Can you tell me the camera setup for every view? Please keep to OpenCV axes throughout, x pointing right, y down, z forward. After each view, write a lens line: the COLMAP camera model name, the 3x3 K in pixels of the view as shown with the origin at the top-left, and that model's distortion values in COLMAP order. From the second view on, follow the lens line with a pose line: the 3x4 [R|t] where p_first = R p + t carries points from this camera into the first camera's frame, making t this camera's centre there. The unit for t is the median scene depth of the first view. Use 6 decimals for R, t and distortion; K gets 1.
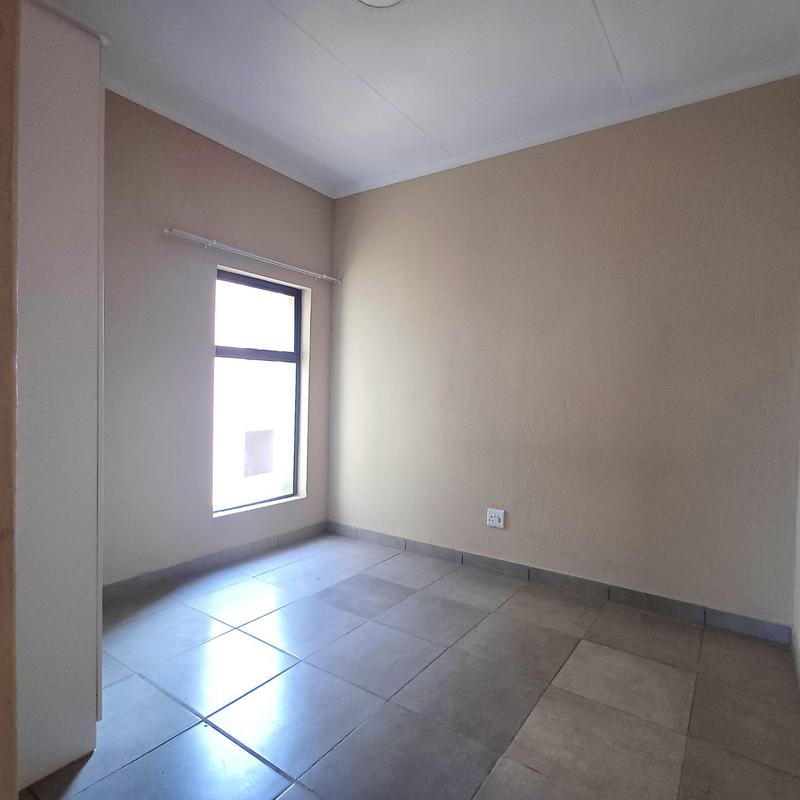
lens RADIAL K [[482.1, 0, 403.3], [0, 482.1, 405.1], [0, 0, 1]] dist [0.005938, -0.002674]
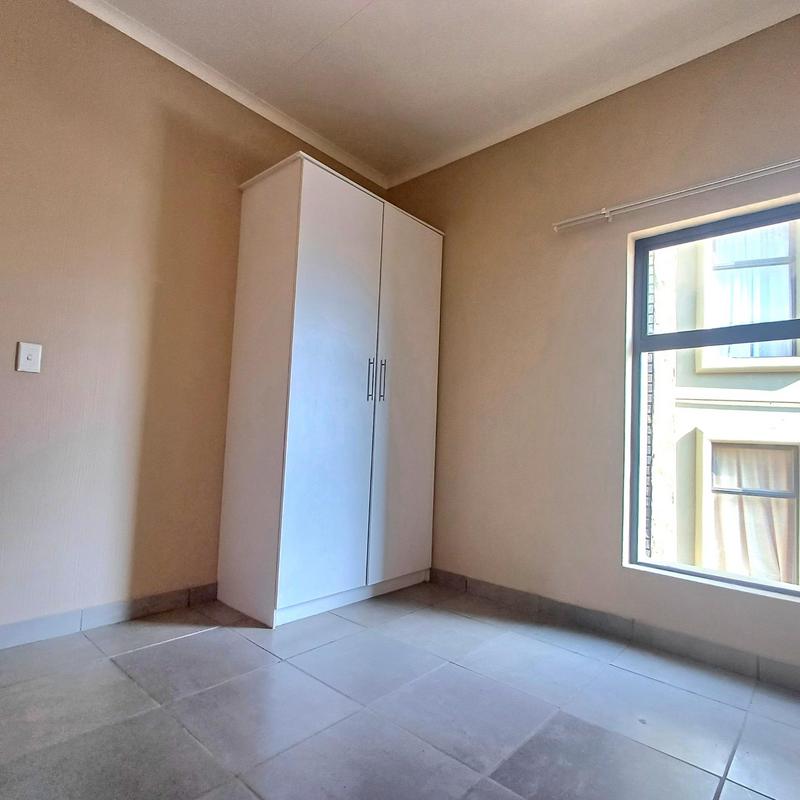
lens RADIAL K [[482.1, 0, 410.5], [0, 482.1, 405.7], [0, 0, 1]] dist [0.005938, -0.002674]
pose [[-0.106433, -0.094929, -0.989778, 0.427505], [-0.077501, 0.993196, -0.086923, 0.088199], [0.991295, 0.067457, -0.113066, 0.828214]]
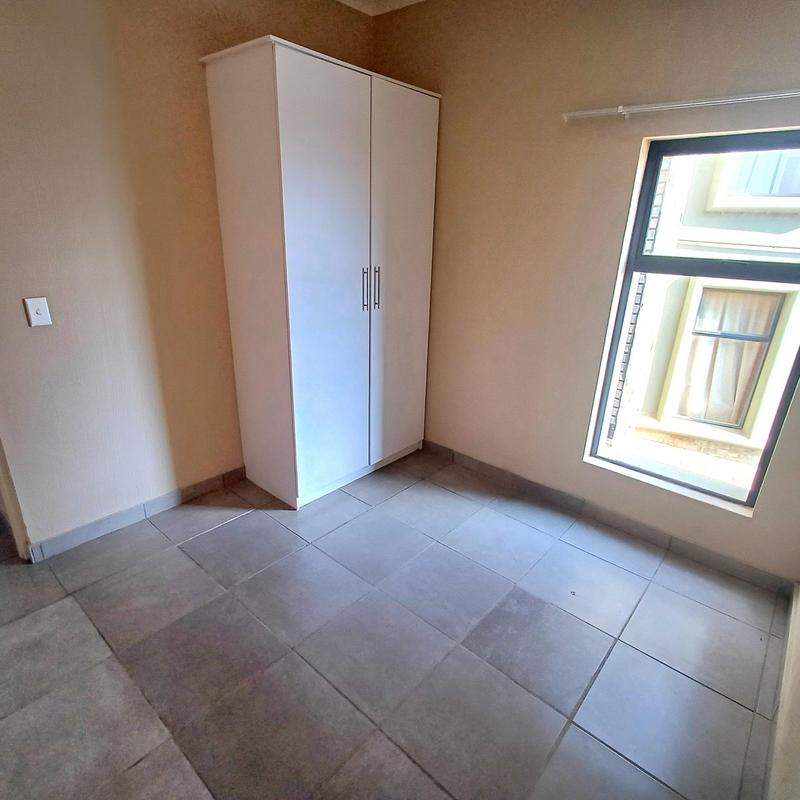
lens RADIAL K [[482.1, 0, 407.0], [0, 482.1, 403.4], [0, 0, 1]] dist [0.005938, -0.002674]
pose [[-0.099634, 0.325735, -0.940197, 0.473214], [-0.070037, 0.940259, 0.333179, -0.148888], [0.992556, 0.099045, -0.070869, 0.813814]]
